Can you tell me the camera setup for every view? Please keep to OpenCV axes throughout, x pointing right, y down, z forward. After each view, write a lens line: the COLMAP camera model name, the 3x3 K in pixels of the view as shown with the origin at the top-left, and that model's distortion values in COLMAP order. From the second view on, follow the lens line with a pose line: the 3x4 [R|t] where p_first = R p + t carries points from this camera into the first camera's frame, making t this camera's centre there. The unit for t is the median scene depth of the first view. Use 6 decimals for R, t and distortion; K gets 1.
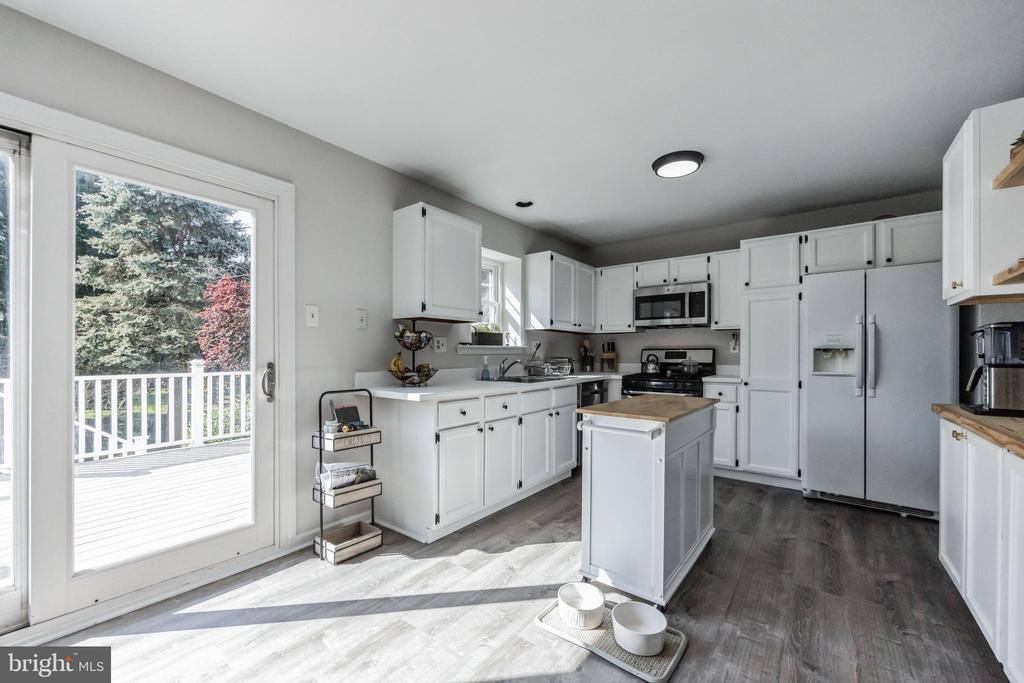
lens RADIAL K [[414.5, 0, 510.7], [0, 414.5, 354.5], [0, 0, 1]] dist [0.001502, 0.000176]
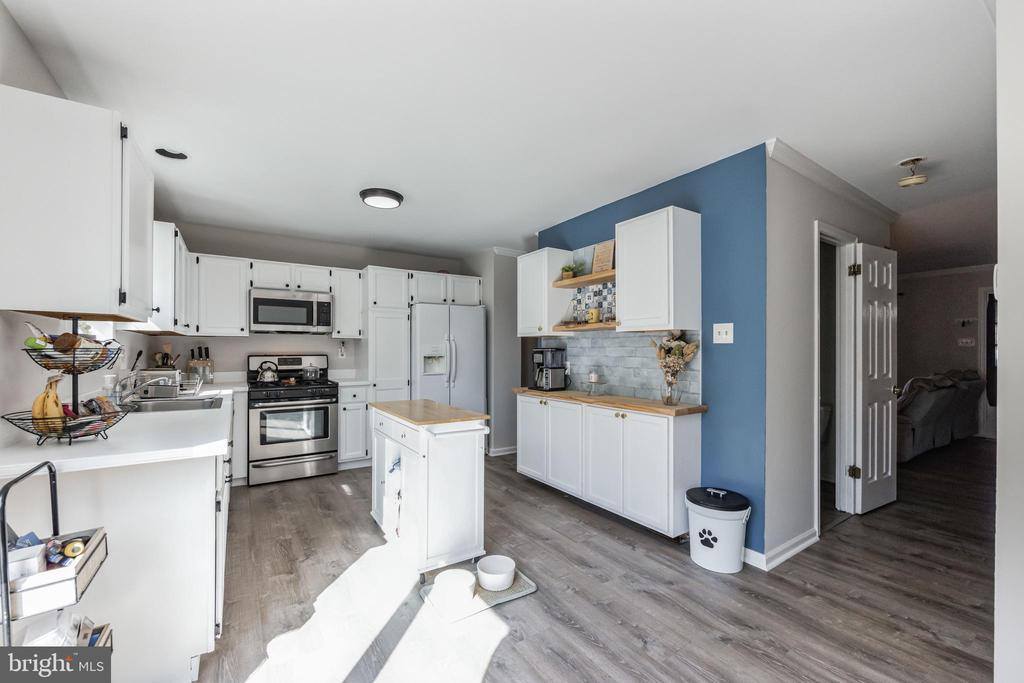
lens RADIAL K [[410.5, 0, 508.1], [0, 410.5, 347.4], [0, 0, 1]] dist [-0.002216, -0.000233]
pose [[0.329238, 0.005158, 0.944233, -0.416337], [0.001388, 0.999981, -0.005946, -0.030359], [-0.944246, 0.003268, 0.329225, 0.227797]]
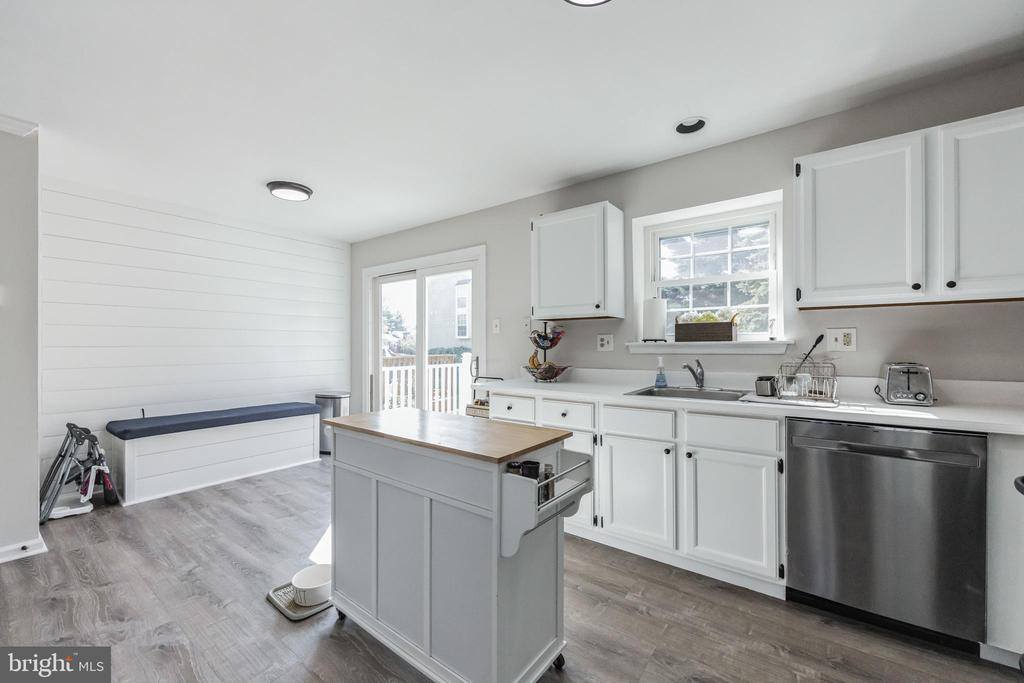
lens RADIAL K [[410.5, 0, 508.1], [0, 410.5, 347.4], [0, 0, 1]] dist [-0.002216, -0.000233]
pose [[0.001398, 0.003528, -0.999993, 0.656049], [-0.000280, 0.999994, 0.003527, -0.014004], [0.999999, 0.000275, 0.001399, 0.682798]]
